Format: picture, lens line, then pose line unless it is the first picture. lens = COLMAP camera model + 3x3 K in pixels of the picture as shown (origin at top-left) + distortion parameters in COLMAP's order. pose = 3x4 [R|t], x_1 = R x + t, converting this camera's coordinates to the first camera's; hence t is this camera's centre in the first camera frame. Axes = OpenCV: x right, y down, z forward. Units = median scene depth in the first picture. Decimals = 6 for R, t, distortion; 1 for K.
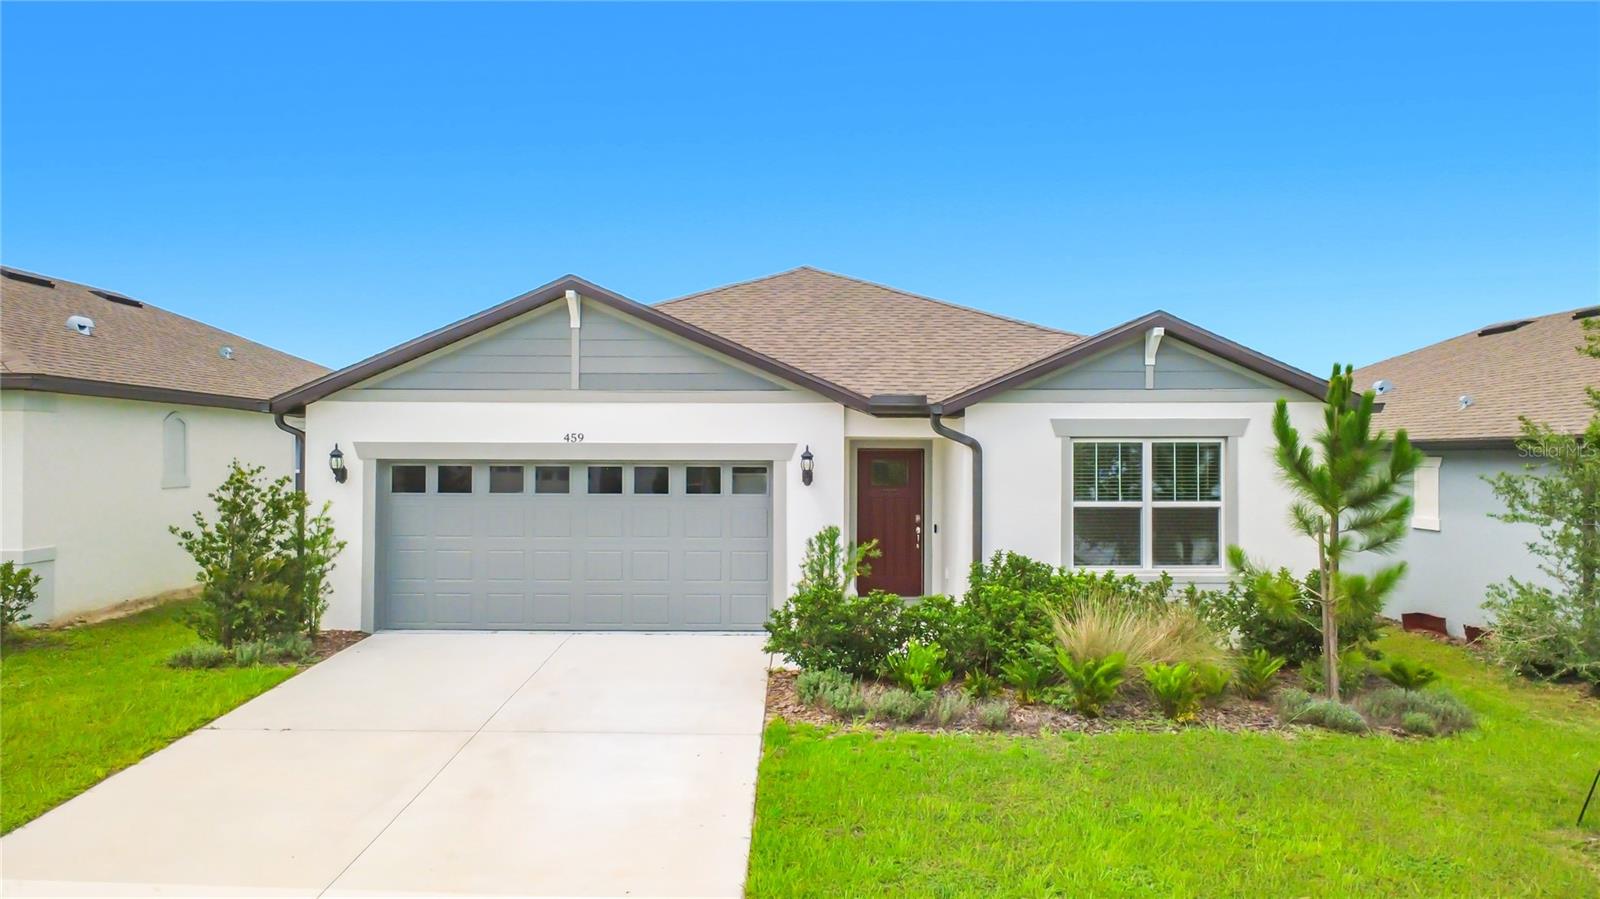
lens RADIAL K [[1114.2, 0, 796.3], [0, 1114.2, 424.4], [0, 0, 1]] dist [0.001244, -0.000614]
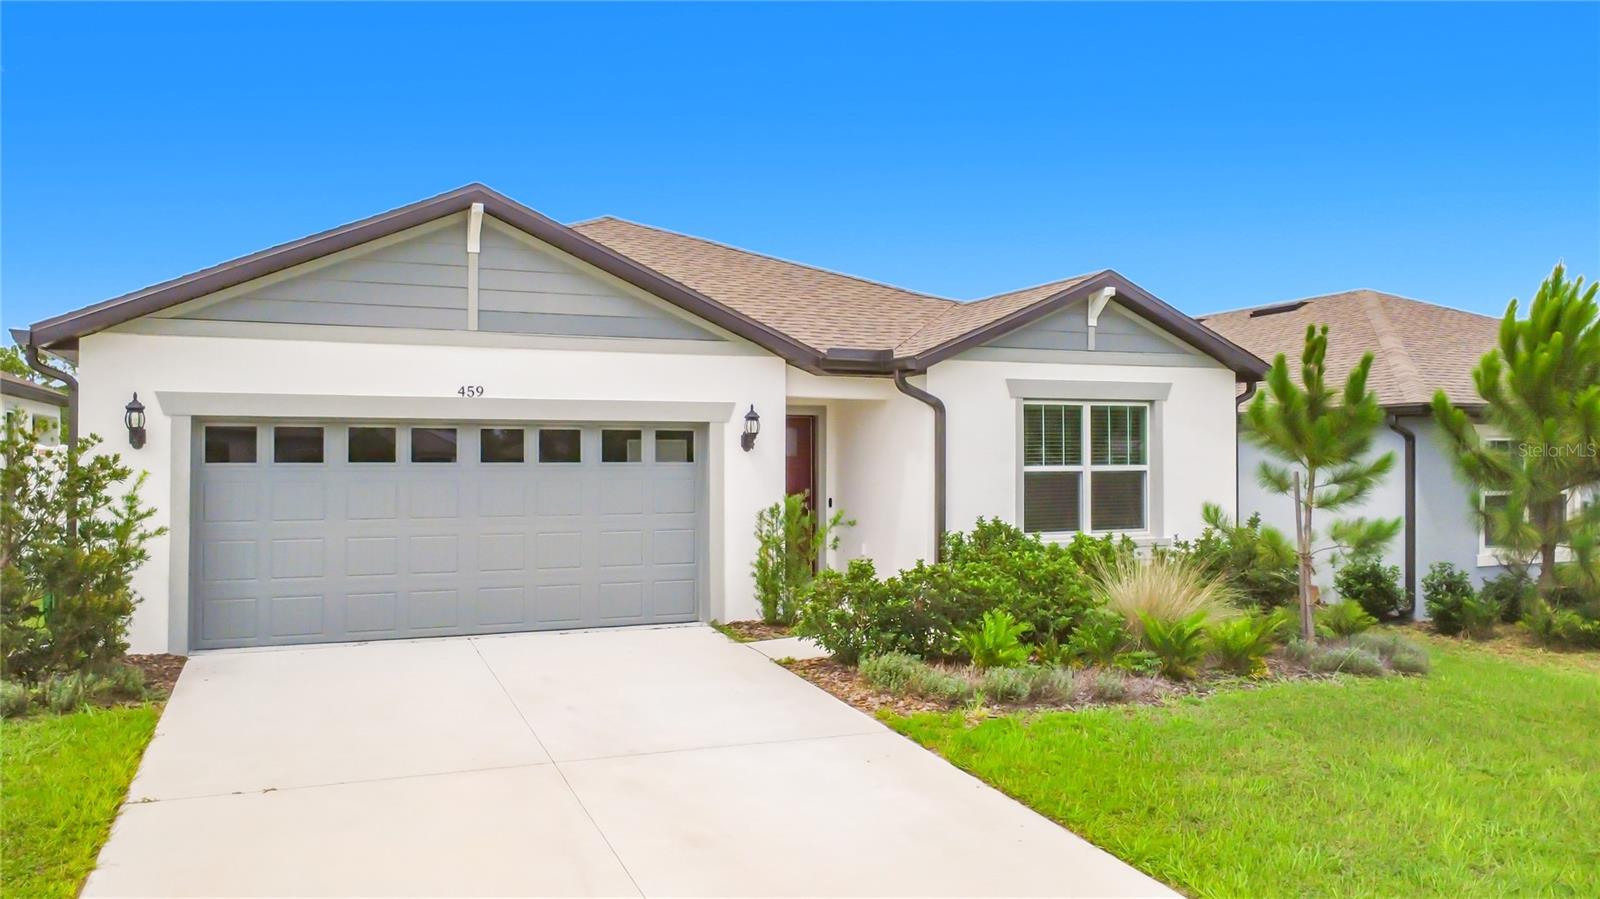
lens RADIAL K [[1127.5, 0, 760.2], [0, 1127.5, 441.5], [0, 0, 1]] dist [0.005900, 0.003466]
pose [[0.927240, 0.001854, 0.374463, -0.356747], [-0.006423, 0.999919, 0.010954, 0.043149], [-0.374413, -0.012562, 0.927177, 0.208281]]
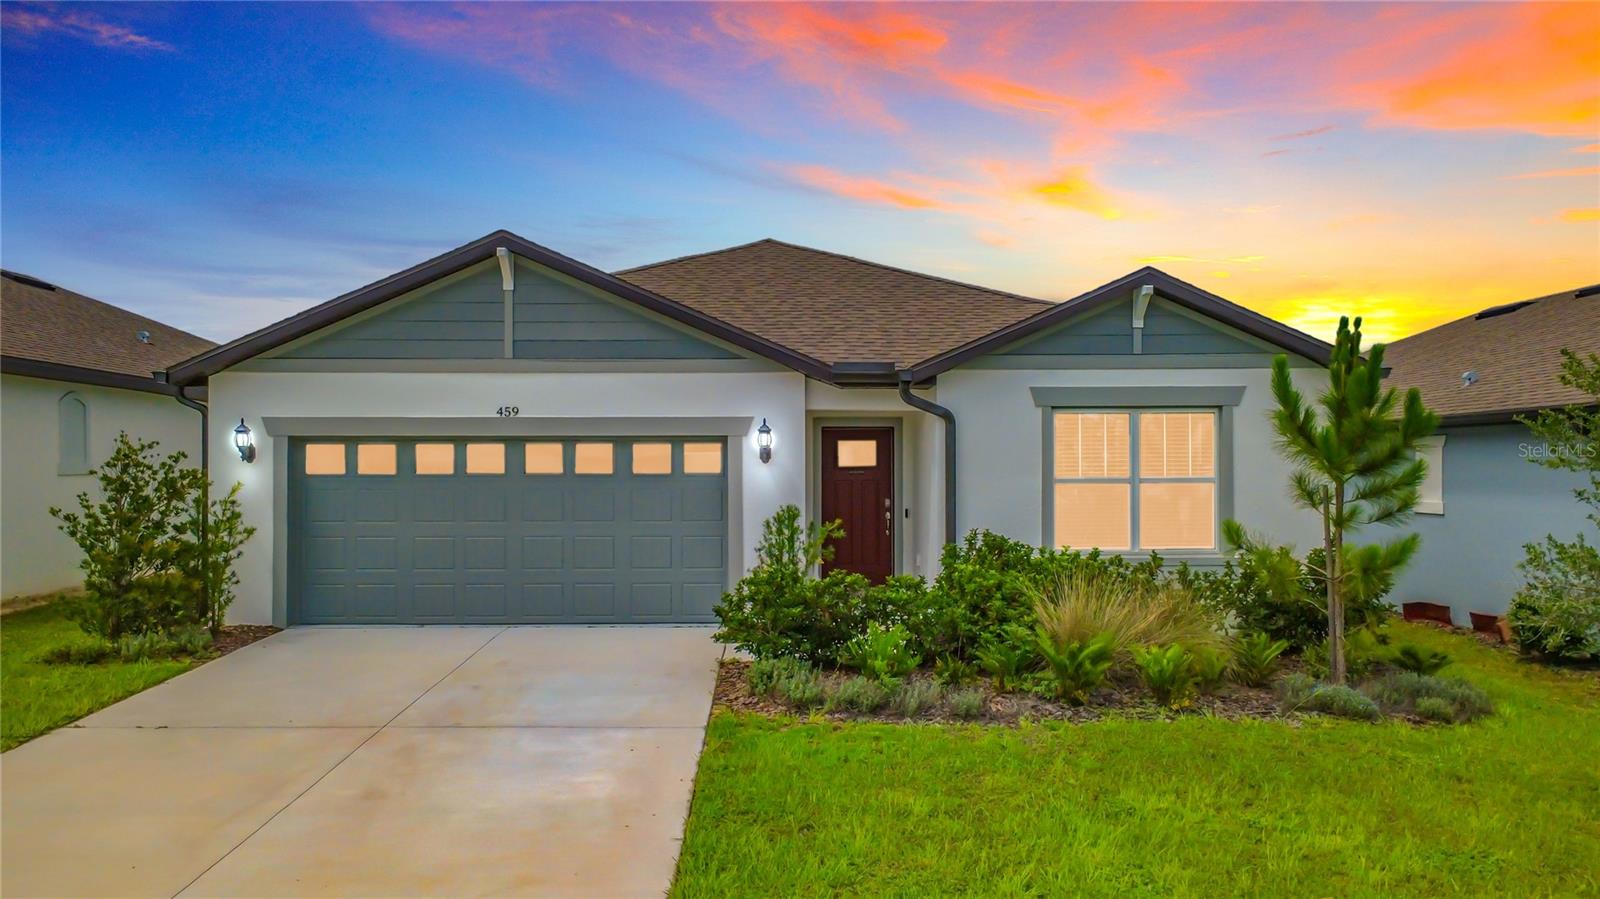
lens RADIAL K [[1135.4, 0, 800.0], [0, 1135.4, 449.5], [0, 0, 1]] dist [-0.000513, 0.001538]
pose [[0.999694, -0.004181, 0.024368, 0.018137], [0.003917, 0.999933, 0.010877, 0.038850], [-0.024412, -0.010778, 0.999644, 0.080072]]
